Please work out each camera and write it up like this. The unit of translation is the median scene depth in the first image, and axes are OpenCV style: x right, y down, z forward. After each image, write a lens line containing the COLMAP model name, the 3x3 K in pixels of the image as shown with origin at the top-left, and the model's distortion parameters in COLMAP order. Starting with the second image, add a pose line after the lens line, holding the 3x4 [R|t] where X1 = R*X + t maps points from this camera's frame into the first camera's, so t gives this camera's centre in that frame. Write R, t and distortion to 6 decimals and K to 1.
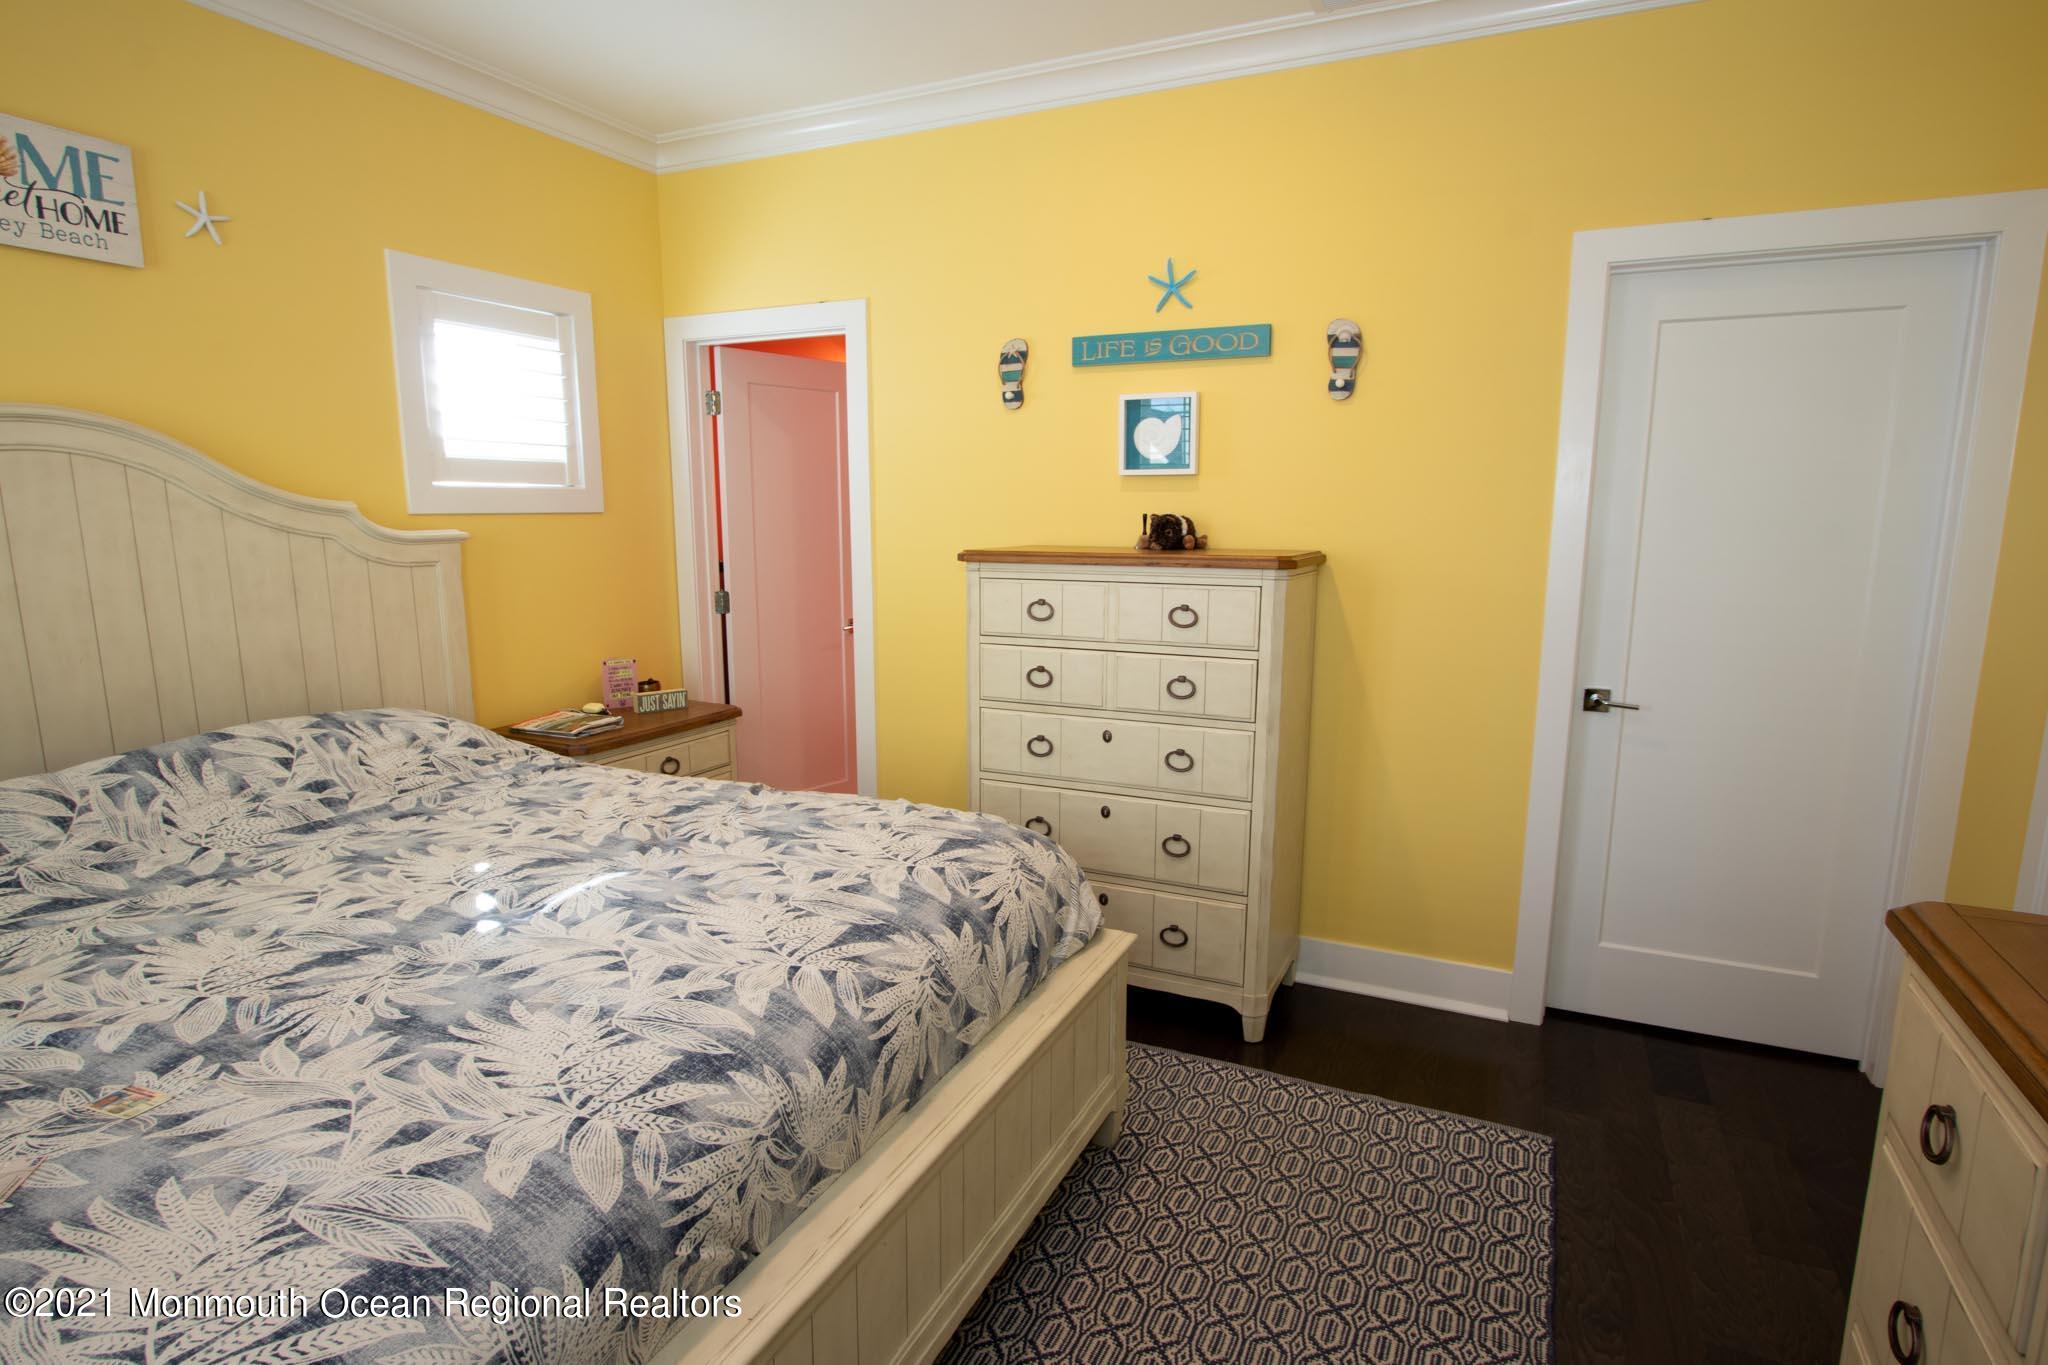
lens RADIAL K [[1064.0, 0, 1012.5], [0, 1064.0, 691.2], [0, 0, 1]] dist [-0.026557, 0.006795]
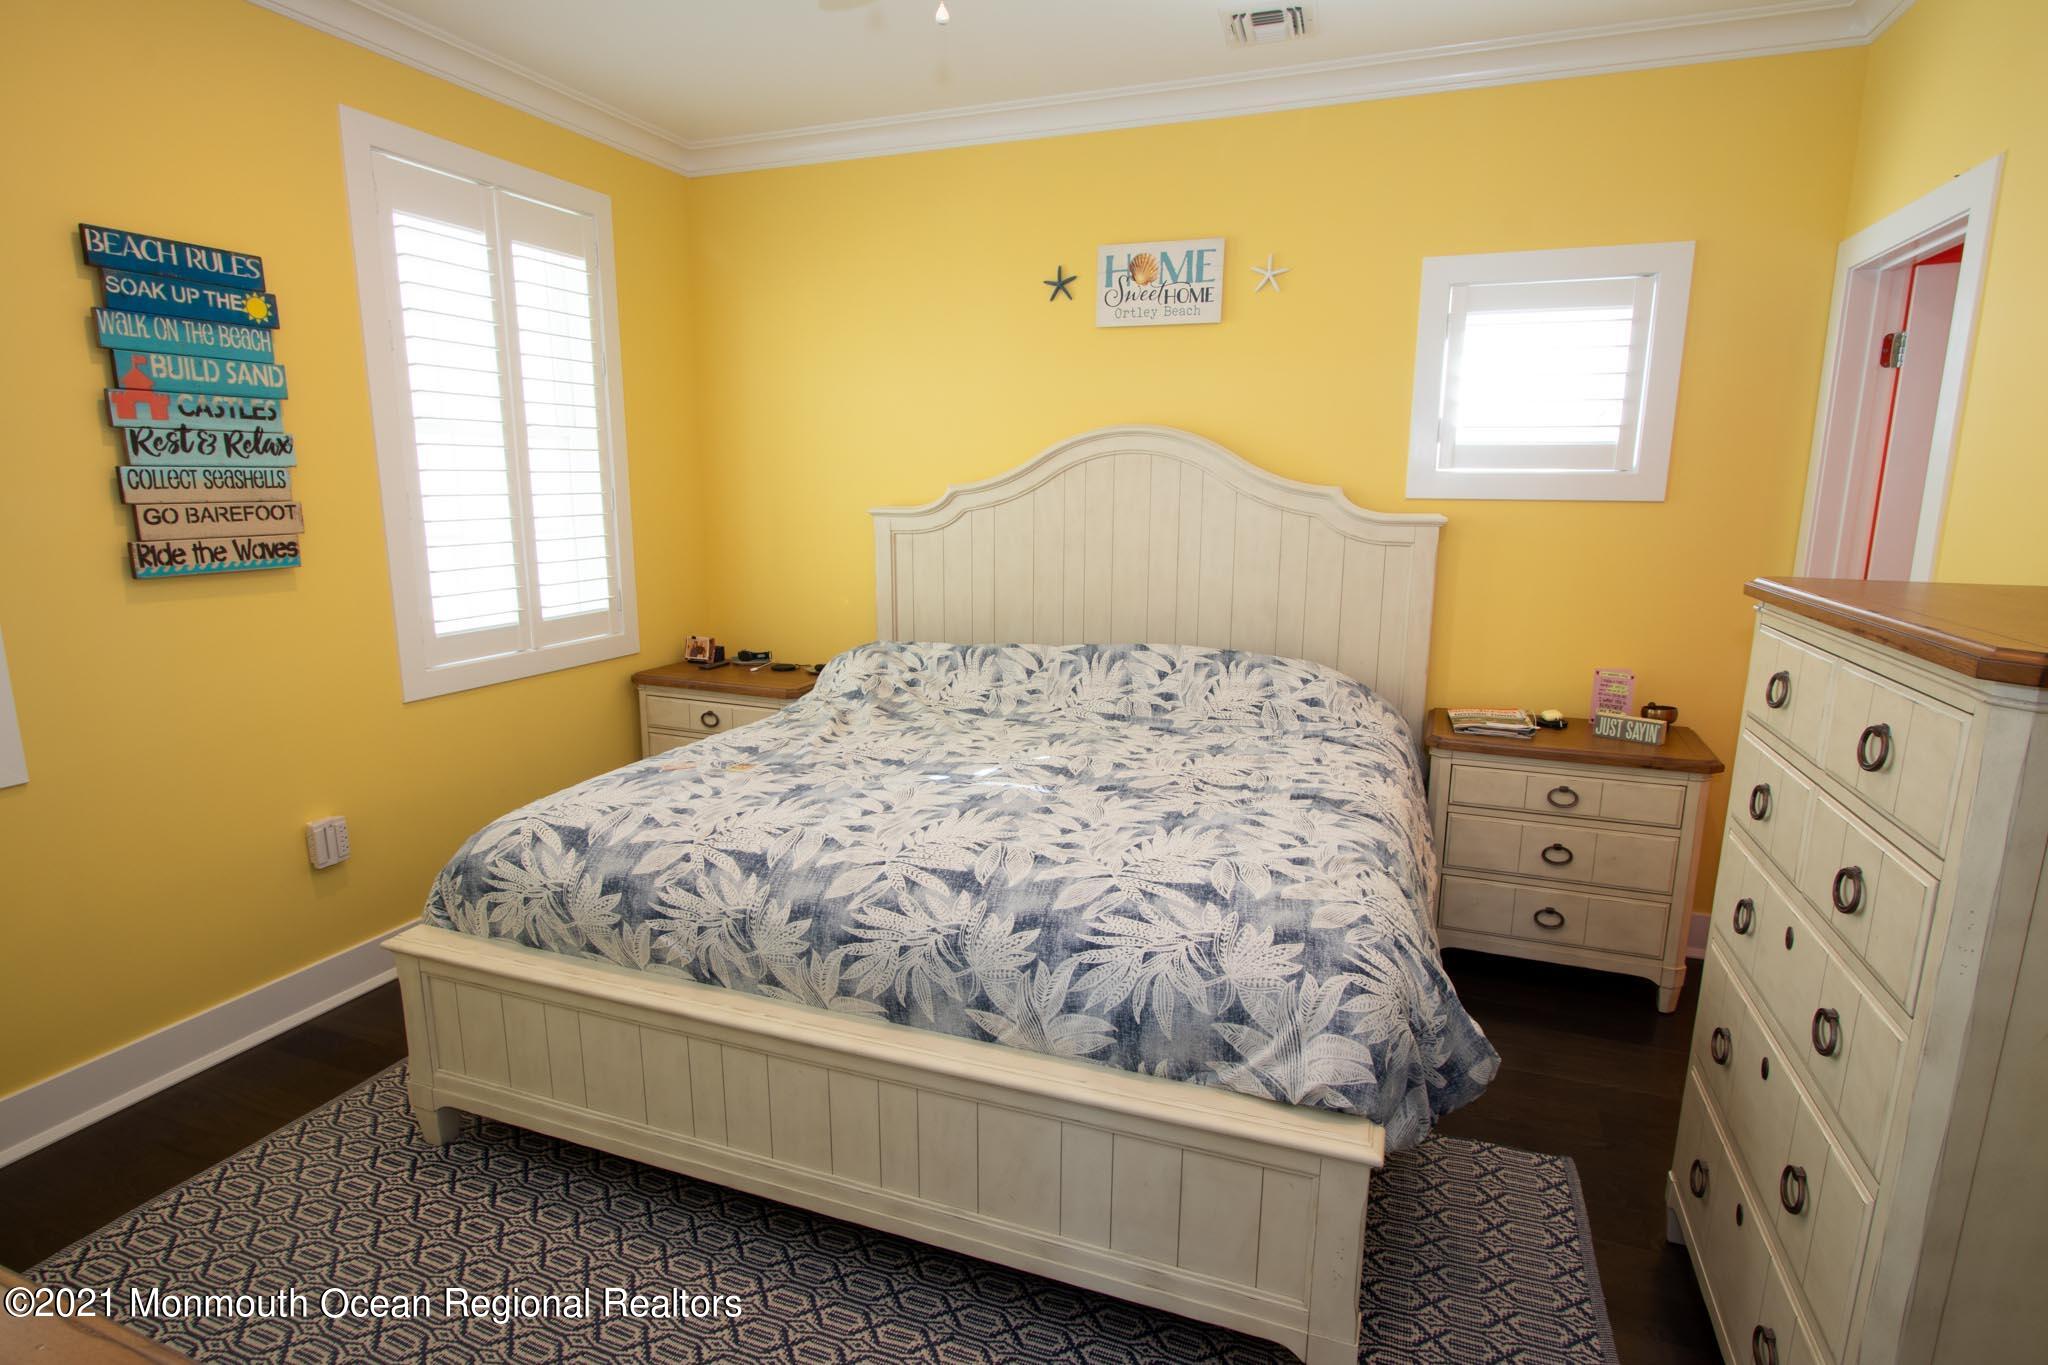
lens RADIAL K [[1064.0, 0, 1009.3], [0, 1064.0, 691.4], [0, 0, 1]] dist [-0.026557, 0.006795]
pose [[0.079326, 0.196097, -0.977371, 0.770786], [-0.171968, 0.968453, 0.180351, -0.148762], [0.981903, 0.153770, 0.110546, 0.738815]]
